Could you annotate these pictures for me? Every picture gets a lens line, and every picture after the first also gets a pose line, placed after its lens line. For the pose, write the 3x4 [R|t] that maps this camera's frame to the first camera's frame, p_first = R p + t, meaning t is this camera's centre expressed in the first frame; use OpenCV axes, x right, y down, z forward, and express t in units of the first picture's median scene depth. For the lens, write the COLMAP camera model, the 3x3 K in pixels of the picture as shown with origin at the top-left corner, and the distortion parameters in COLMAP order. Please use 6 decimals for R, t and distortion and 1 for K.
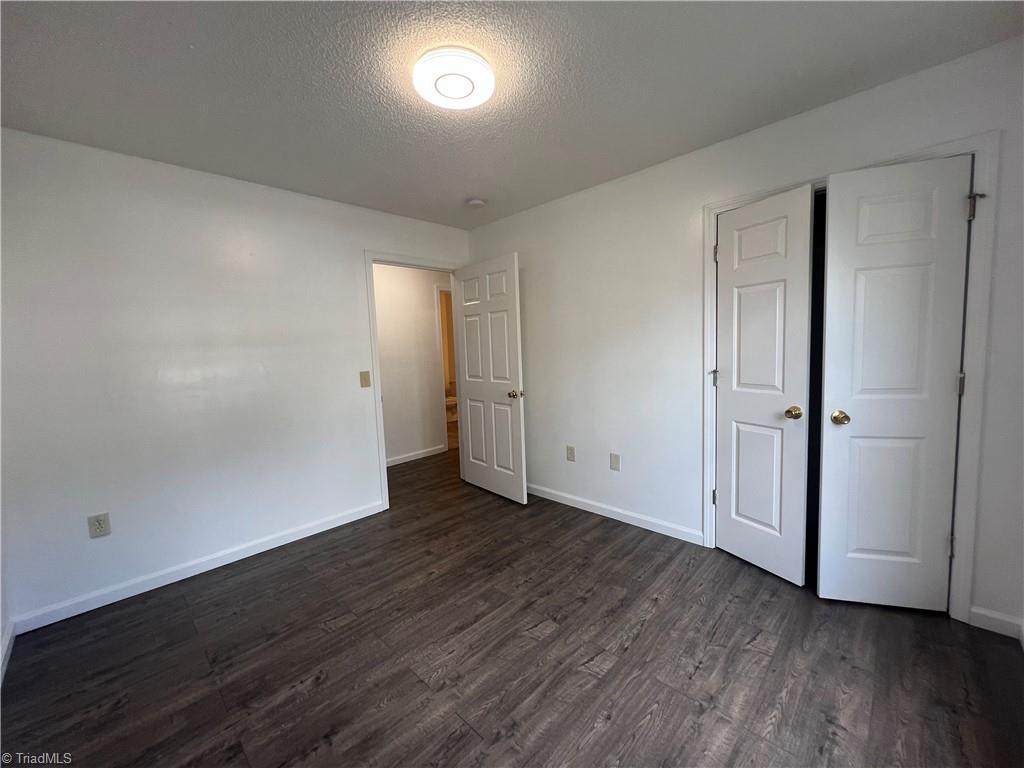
lens RADIAL K [[409.2, 0, 512.4], [0, 409.2, 382.1], [0, 0, 1]] dist [-0.000852, 0.000242]
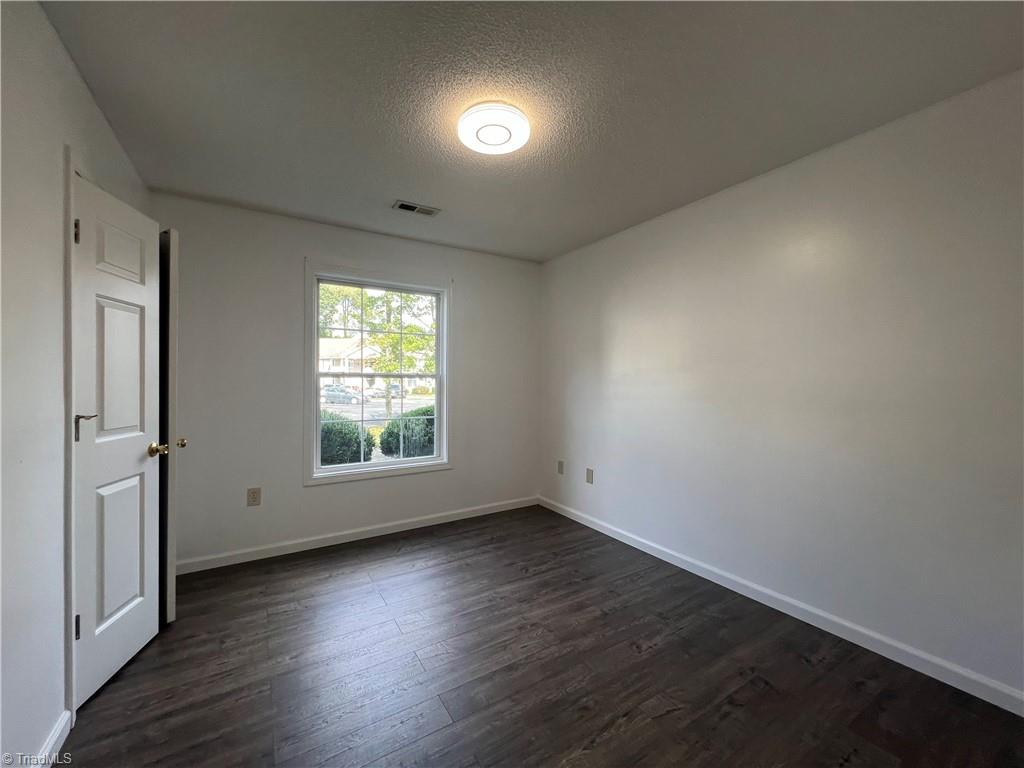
lens RADIAL K [[409.2, 0, 512.4], [0, 409.2, 382.1], [0, 0, 1]] dist [-0.000852, 0.000242]
pose [[-0.970291, 0.036455, 0.239179, -0.379845], [0.056660, 0.995330, 0.078153, -0.118730], [-0.235213, 0.089383, -0.967825, 1.869001]]
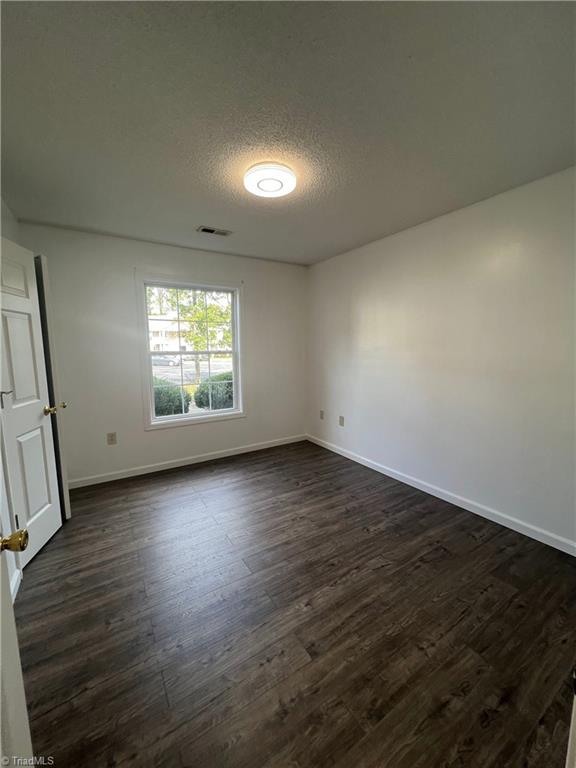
lens RADIAL K [[306.9, 0, 290.6], [0, 306.9, 383.5], [0, 0, 1]] dist [-0.000852, 0.000242]
pose [[-0.970699, 0.019073, 0.239540, -0.421901], [0.067390, 0.978449, 0.195183, -0.184108], [-0.230655, 0.205606, -0.951065, 1.967387]]
